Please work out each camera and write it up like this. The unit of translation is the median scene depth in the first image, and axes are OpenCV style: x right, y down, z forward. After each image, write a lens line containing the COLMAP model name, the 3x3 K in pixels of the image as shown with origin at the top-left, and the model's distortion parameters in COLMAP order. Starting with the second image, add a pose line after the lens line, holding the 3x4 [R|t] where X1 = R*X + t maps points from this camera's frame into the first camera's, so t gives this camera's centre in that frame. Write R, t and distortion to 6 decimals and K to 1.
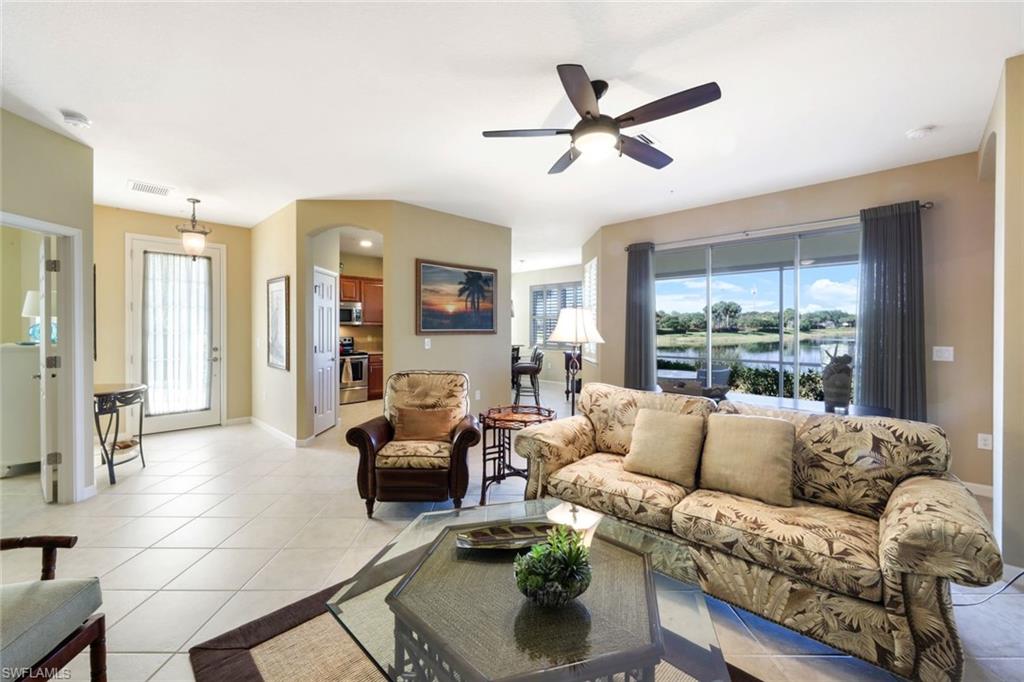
lens RADIAL K [[419.1, 0, 512.4], [0, 419.1, 332.3], [0, 0, 1]] dist [0.001704, 0.000148]
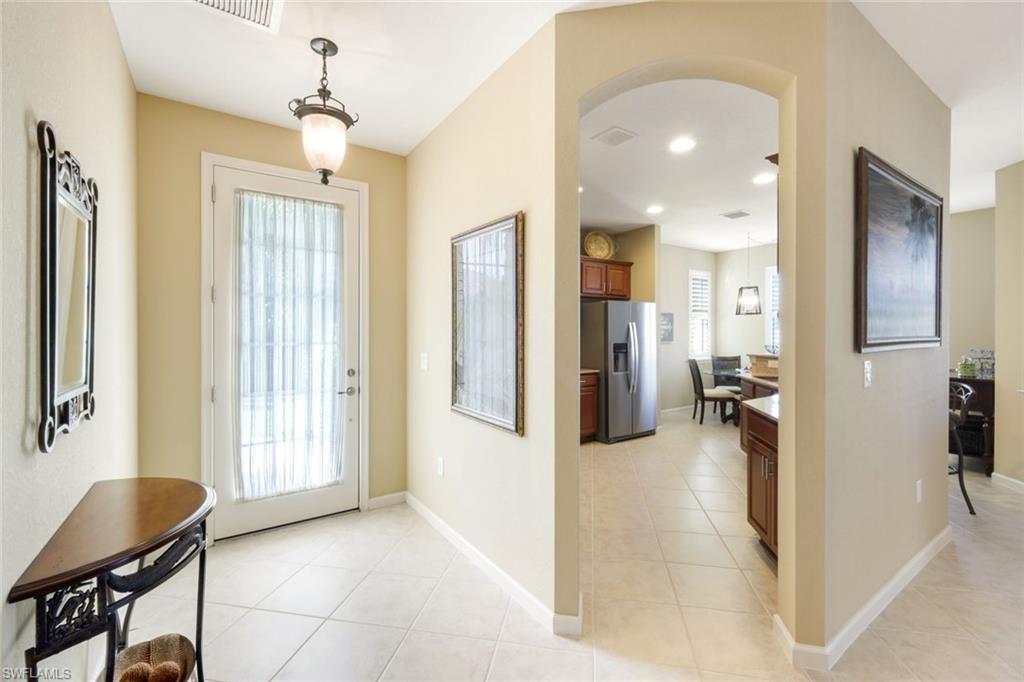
lens RADIAL K [[419.1, 0, 512.4], [0, 419.1, 332.3], [0, 0, 1]] dist [0.001704, 0.000148]
pose [[0.983503, -0.002198, -0.180878, -0.413189], [0.000987, 0.999976, -0.006785, -0.008628], [0.180889, 0.006494, 0.983482, 0.513339]]
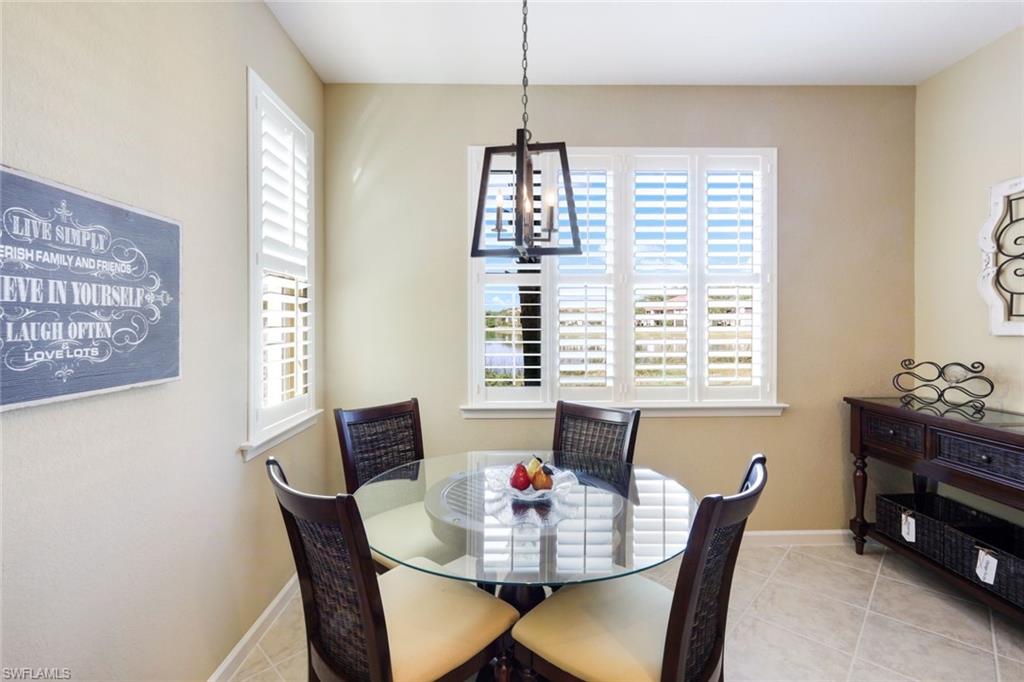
lens RADIAL K [[448.5, 0, 497.1], [0, 448.5, 334.5], [0, 0, 1]] dist [0.003054, 0.000043]
pose [[0.703828, -0.016782, 0.710172, -0.221029], [0.007264, 0.999839, 0.016428, -0.015364], [-0.710333, -0.006404, 0.703837, 1.521995]]
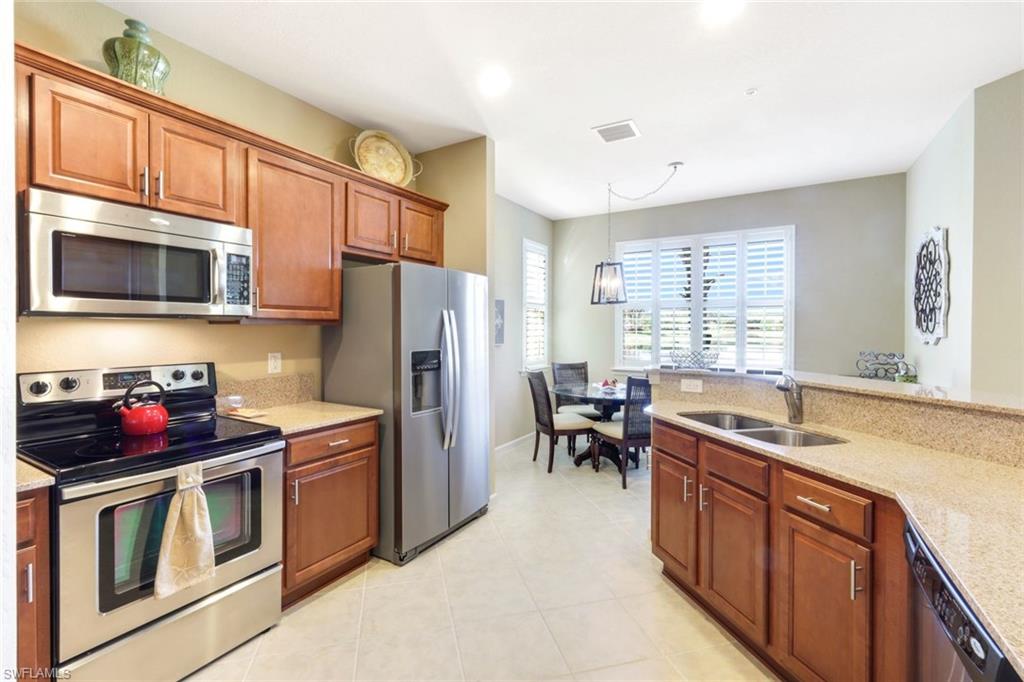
lens RADIAL K [[448.5, 0, 497.1], [0, 448.5, 334.5], [0, 0, 1]] dist [0.003054, 0.000043]
pose [[0.973969, -0.002906, 0.226662, -0.381992], [0.001862, 0.999987, 0.004819, -0.010433], [-0.226673, -0.004271, 0.973962, 0.968414]]
